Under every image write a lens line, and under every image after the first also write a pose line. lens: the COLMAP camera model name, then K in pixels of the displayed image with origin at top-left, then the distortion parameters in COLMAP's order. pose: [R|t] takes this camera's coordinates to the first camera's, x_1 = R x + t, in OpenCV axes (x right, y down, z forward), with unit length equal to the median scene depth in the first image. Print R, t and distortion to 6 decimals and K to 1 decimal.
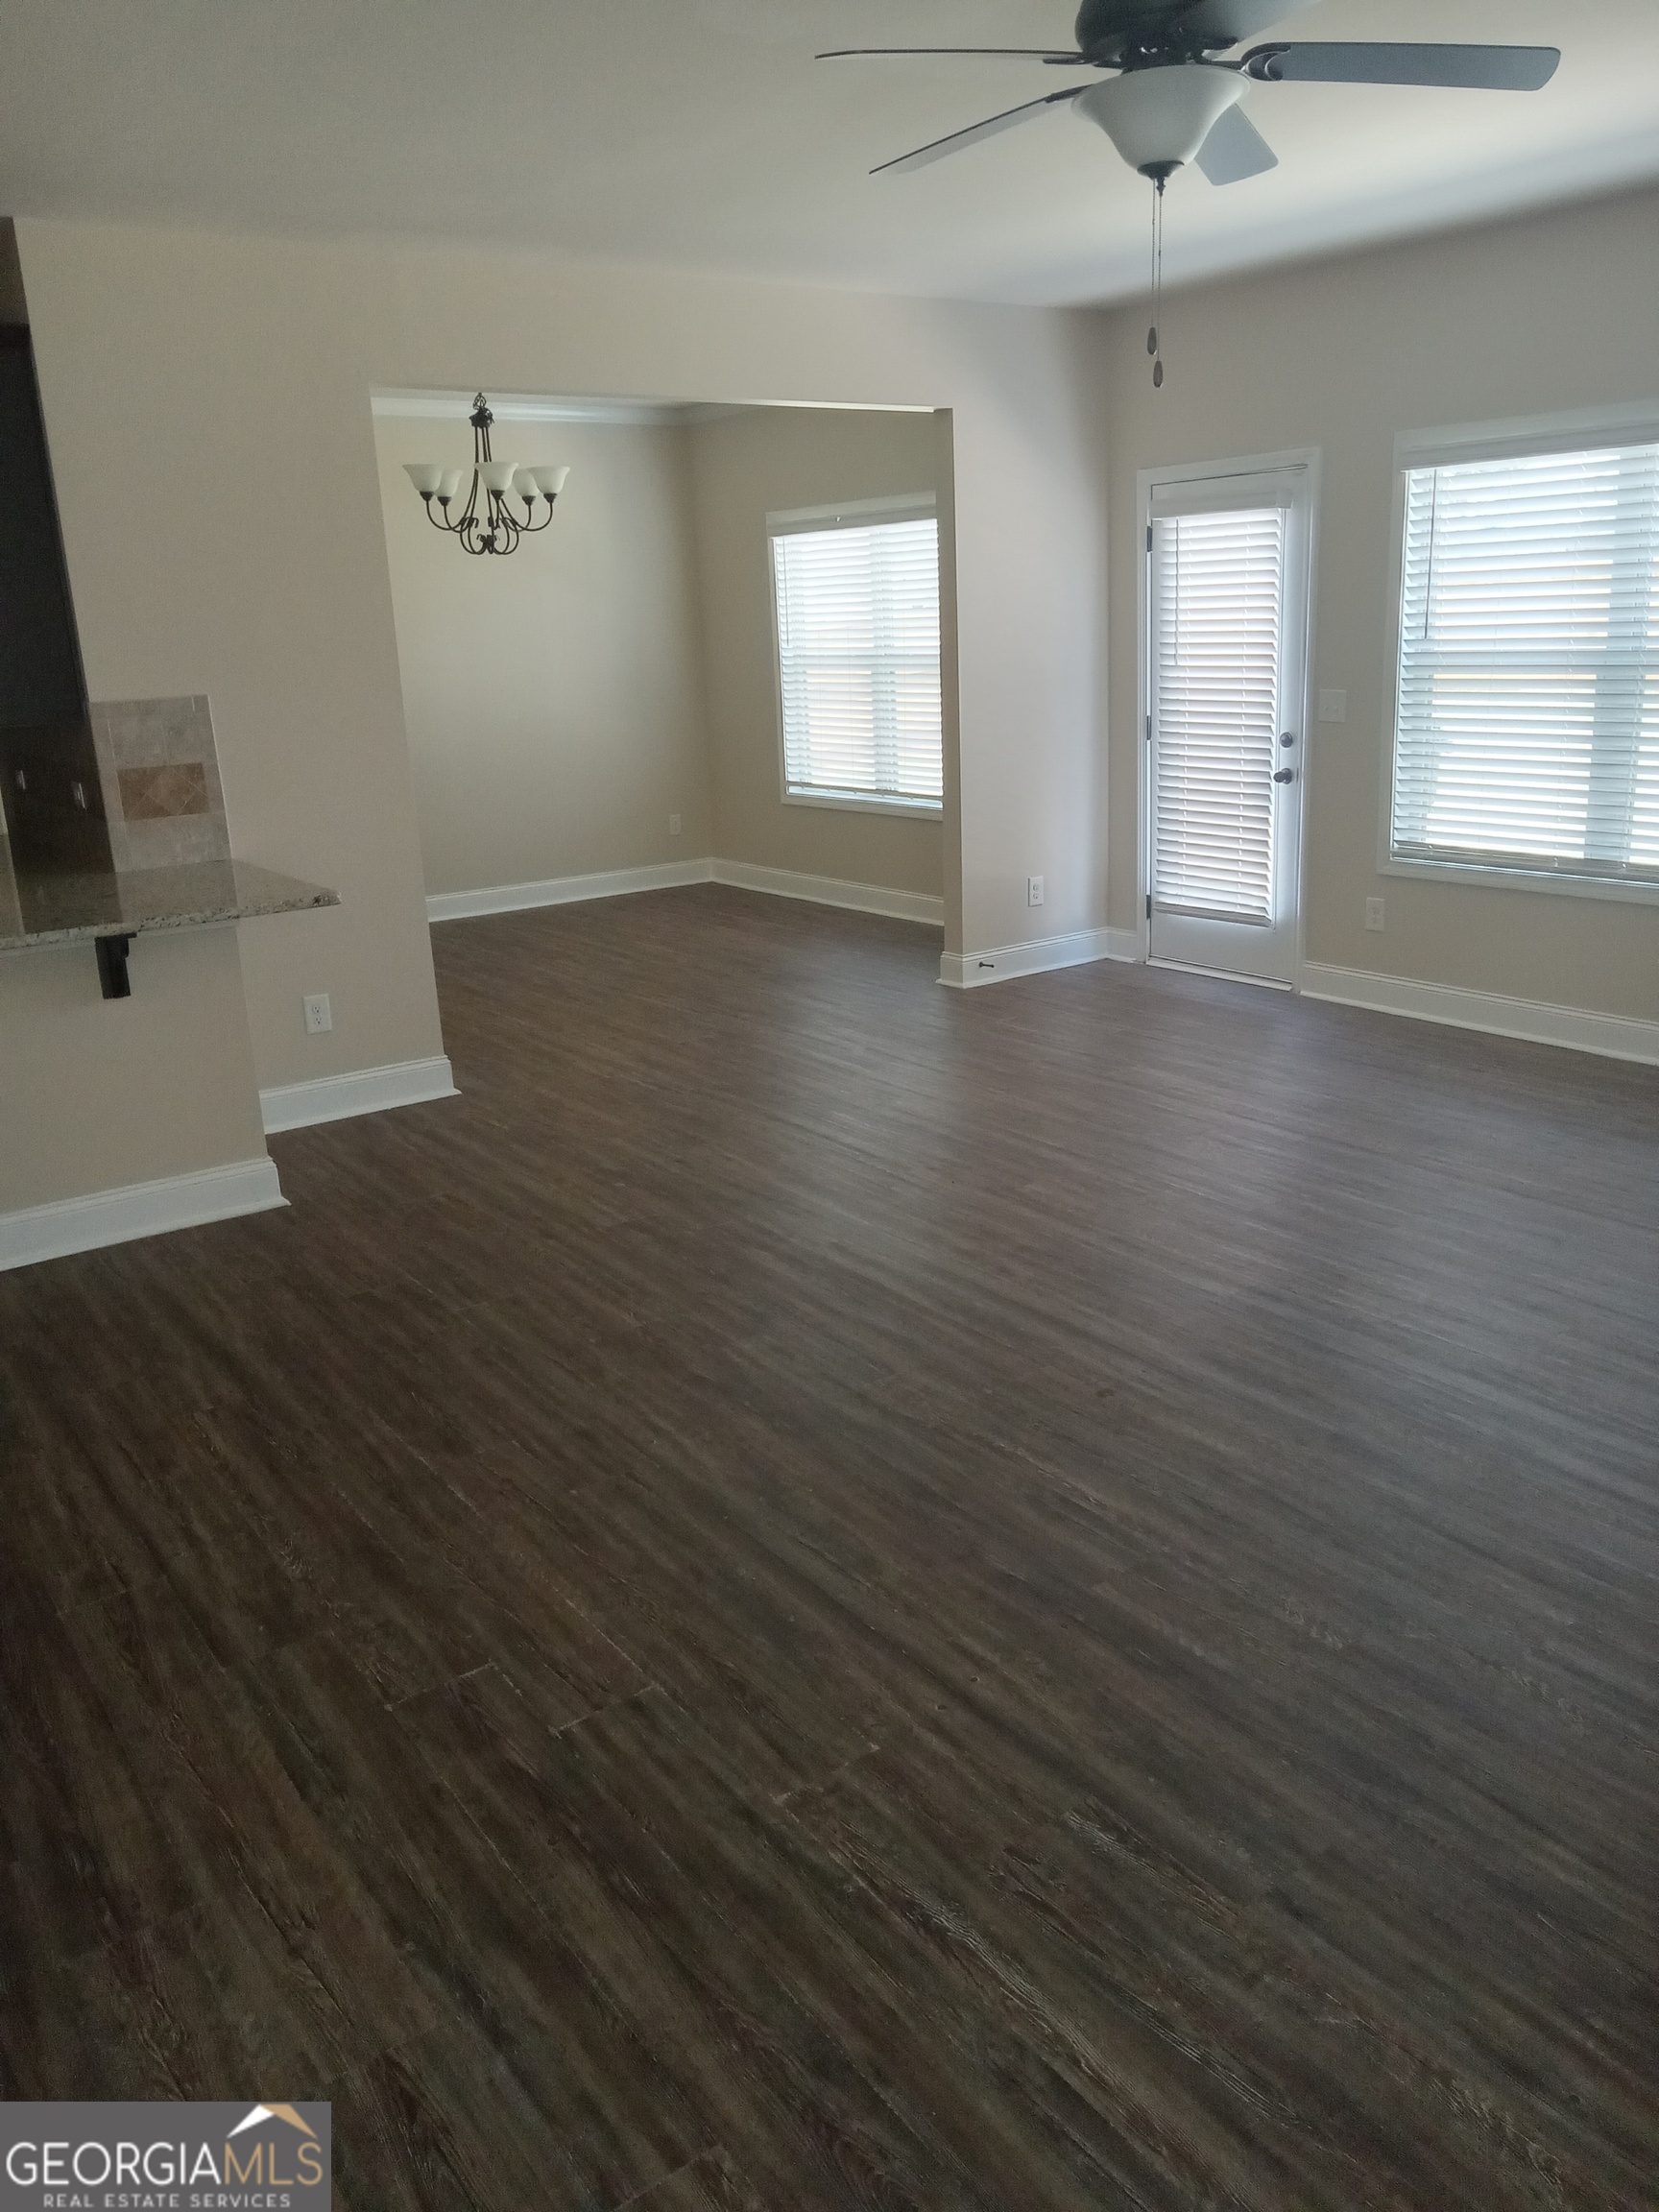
lens RADIAL K [[1645.3, 0, 827.2], [0, 1645.3, 1076.1], [0, 0, 1]] dist [-0.007065, -0.005082]
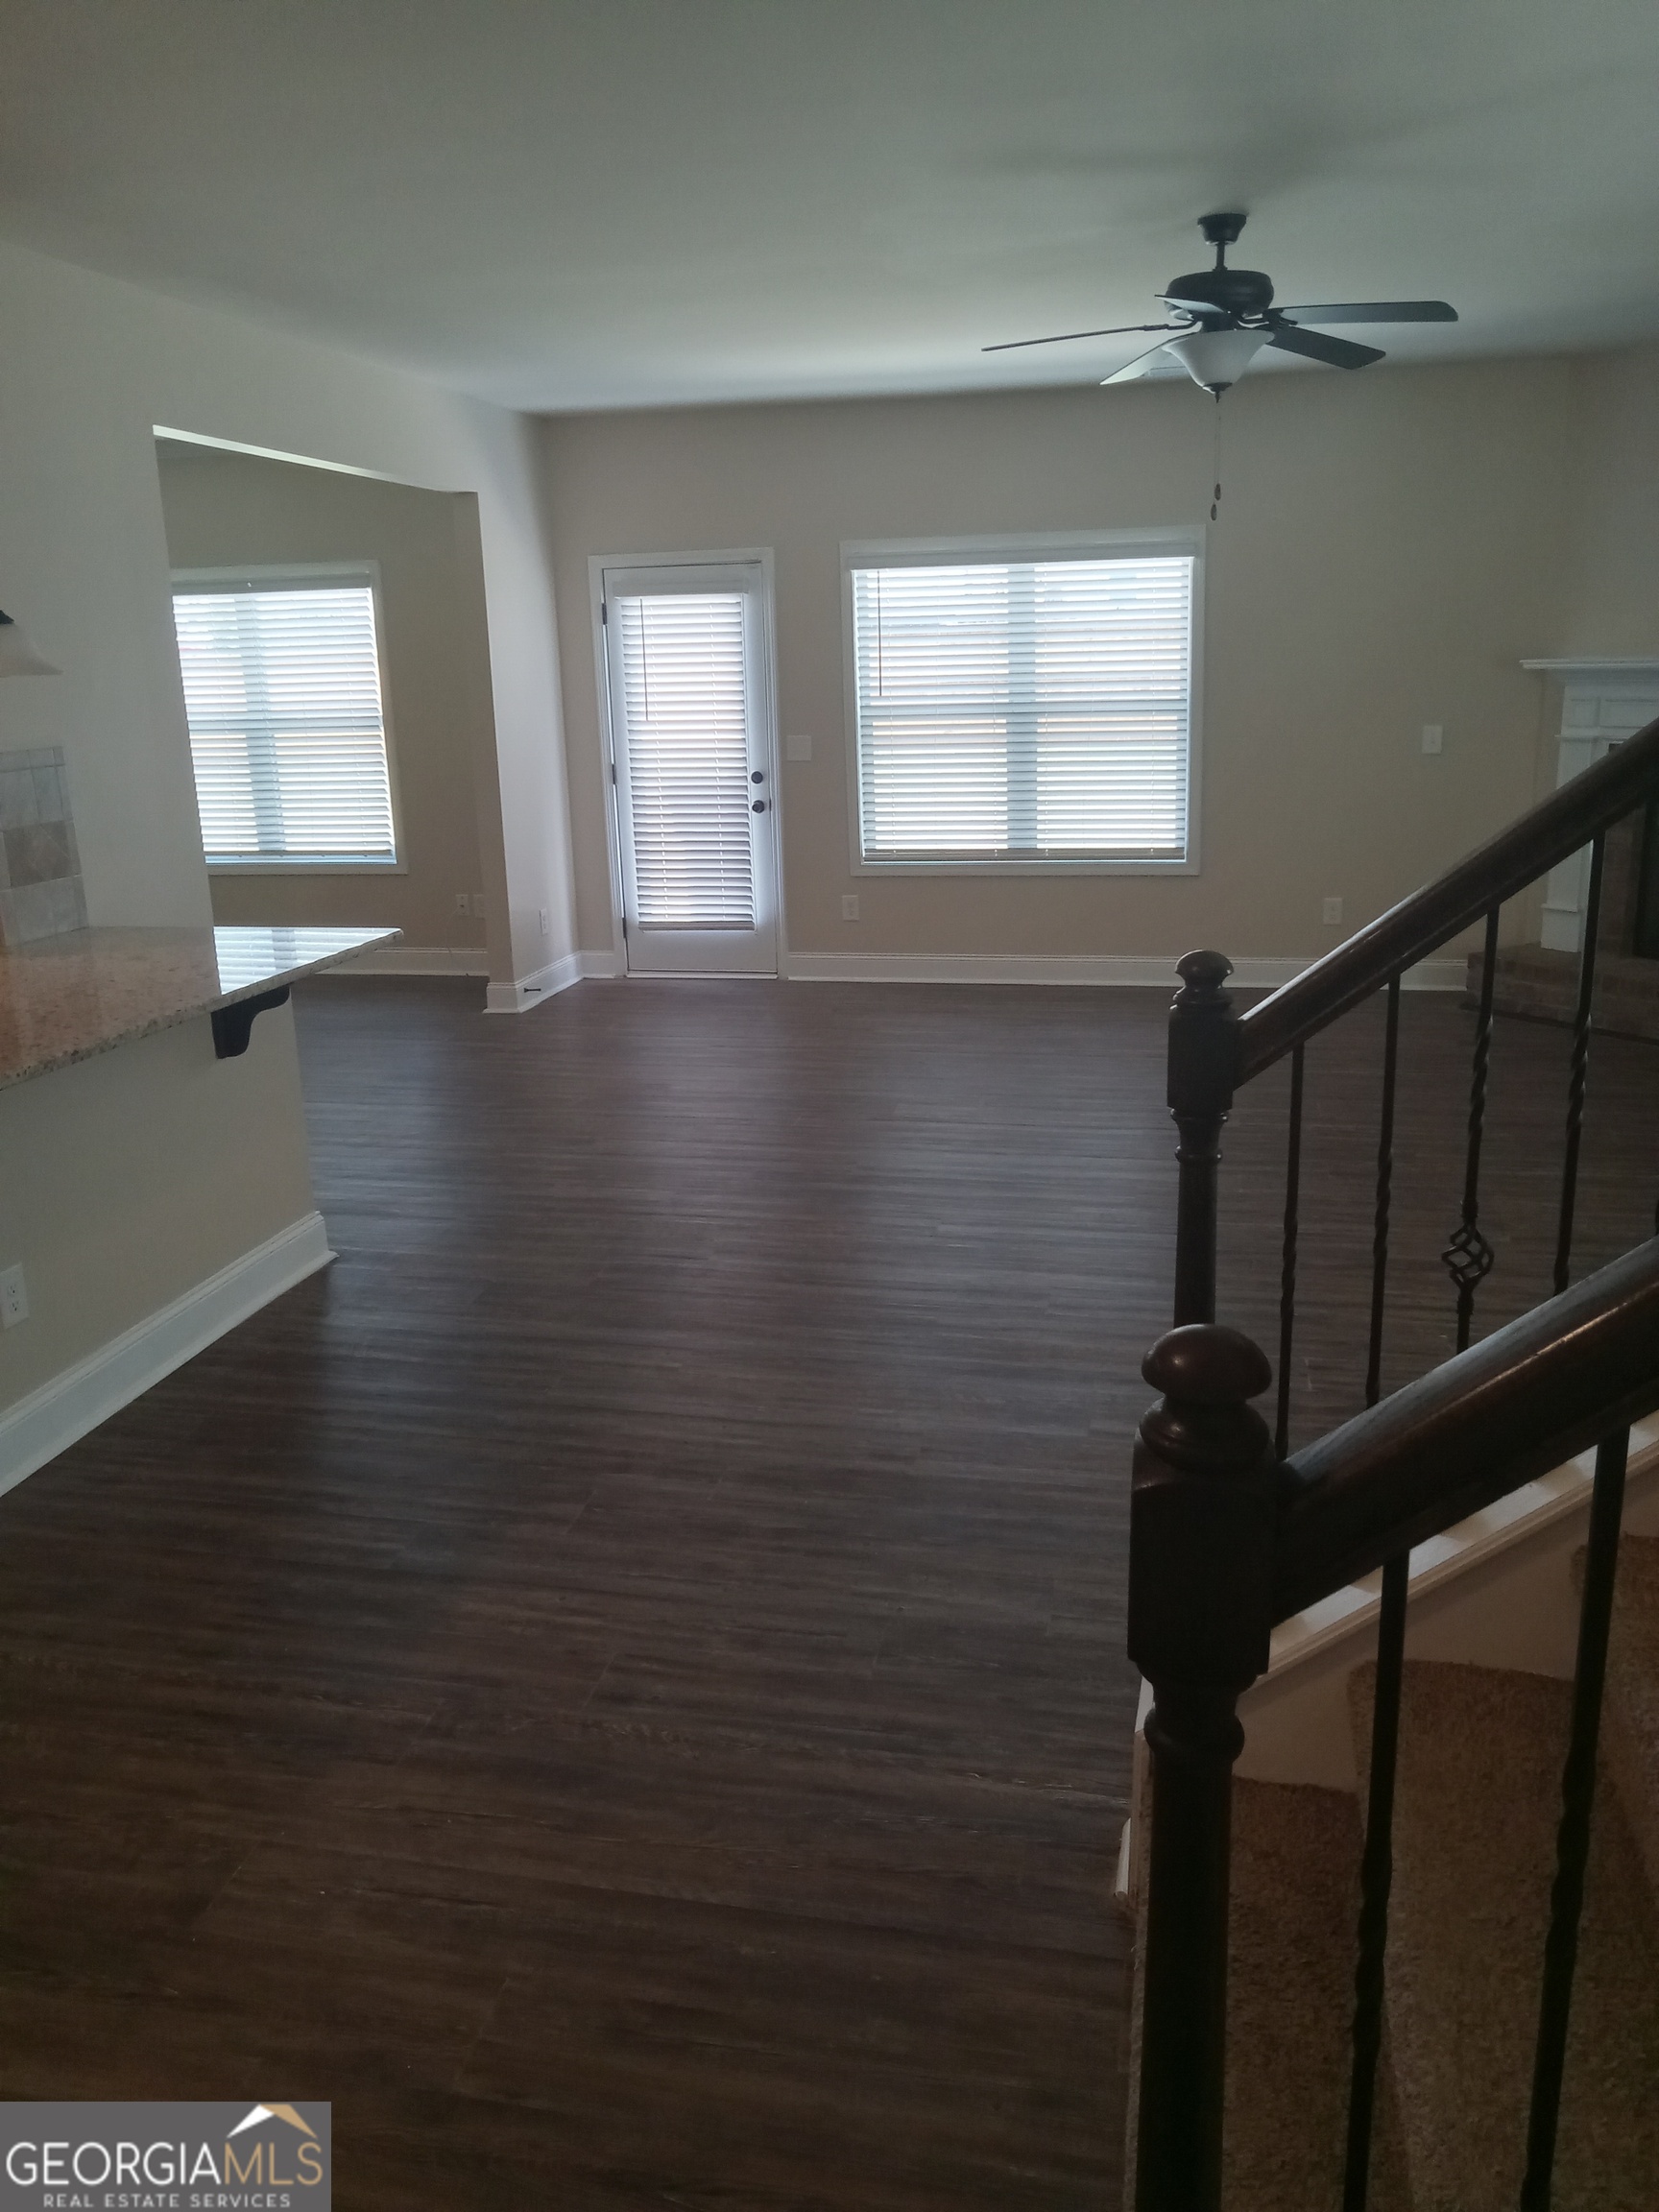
lens RADIAL K [[1645.3, 0, 827.2], [0, 1645.3, 1076.1], [0, 0, 1]] dist [-0.007065, -0.005082]
pose [[0.737389, -0.147642, 0.659135, -0.538973], [0.179797, 0.983517, 0.019158, 0.004195], [-0.651099, 0.104384, 0.751780, 0.049822]]
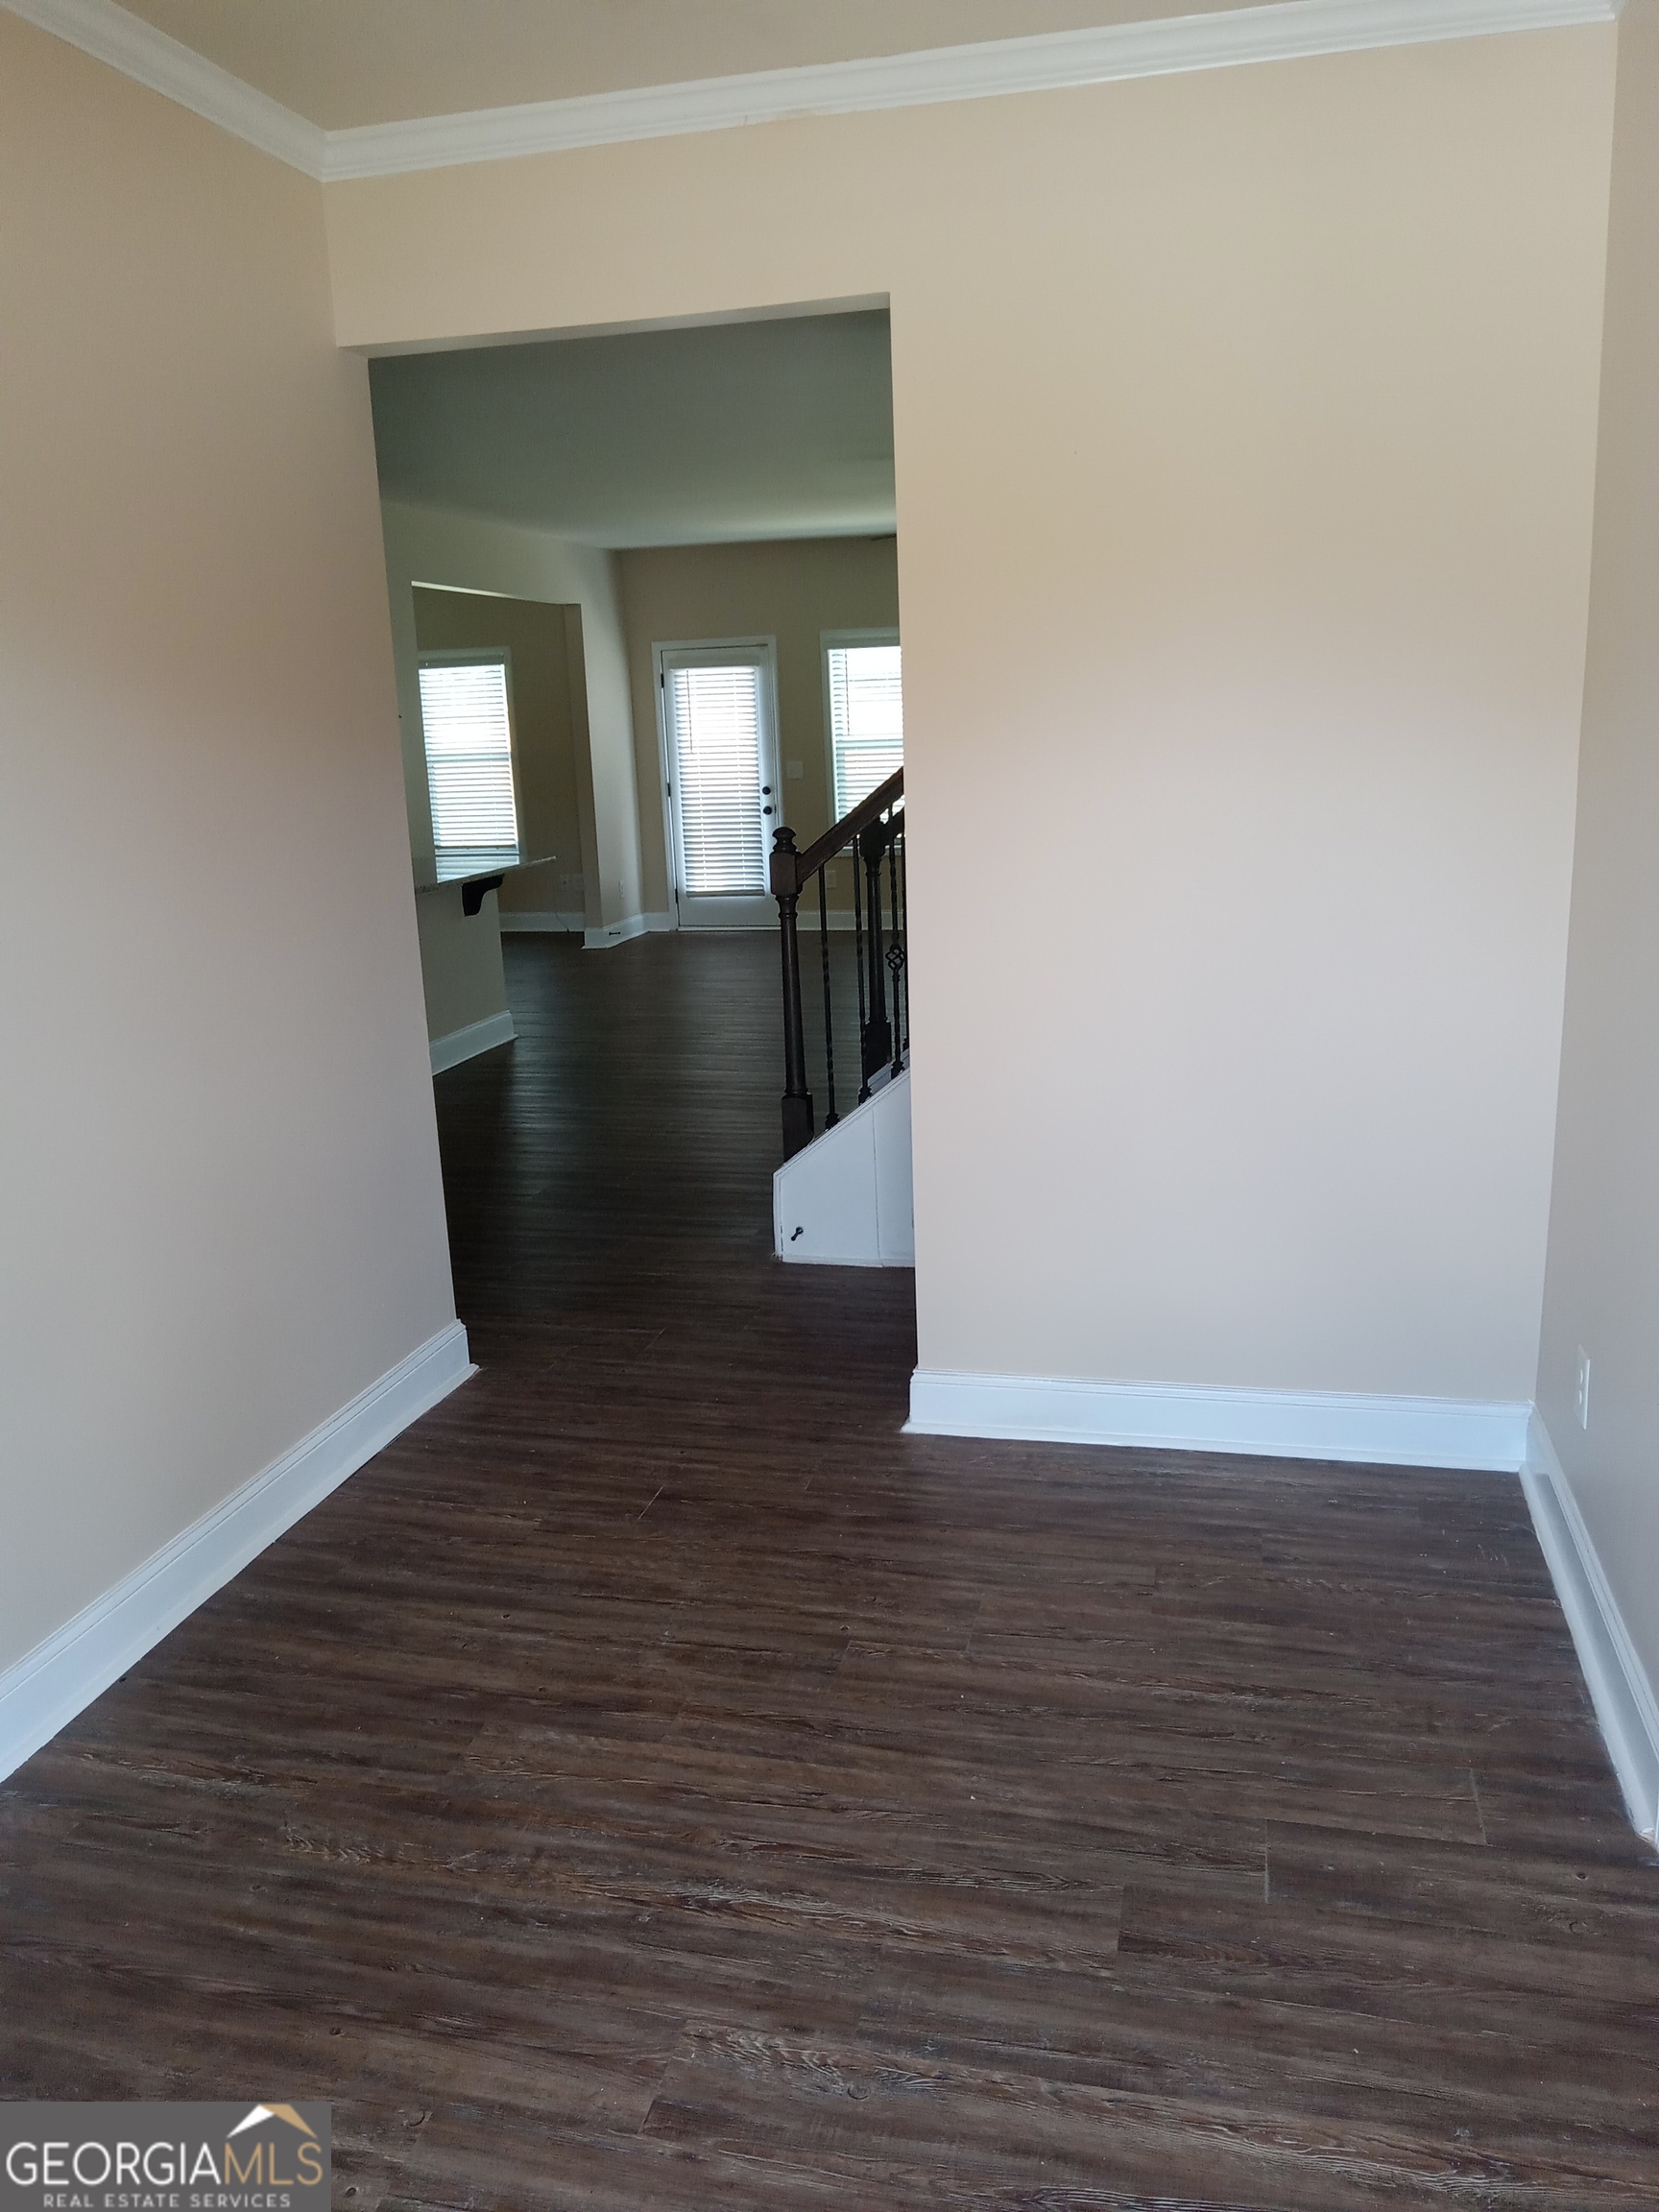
lens RADIAL K [[1654.6, 0, 831.4], [0, 1654.6, 1101.3], [0, 0, 1]] dist [-0.001849, -0.001879]
pose [[0.756327, -0.137241, 0.639636, -0.894632], [0.183413, 0.983018, -0.005957, 0.160712], [-0.627956, 0.121823, 0.768655, -0.422112]]
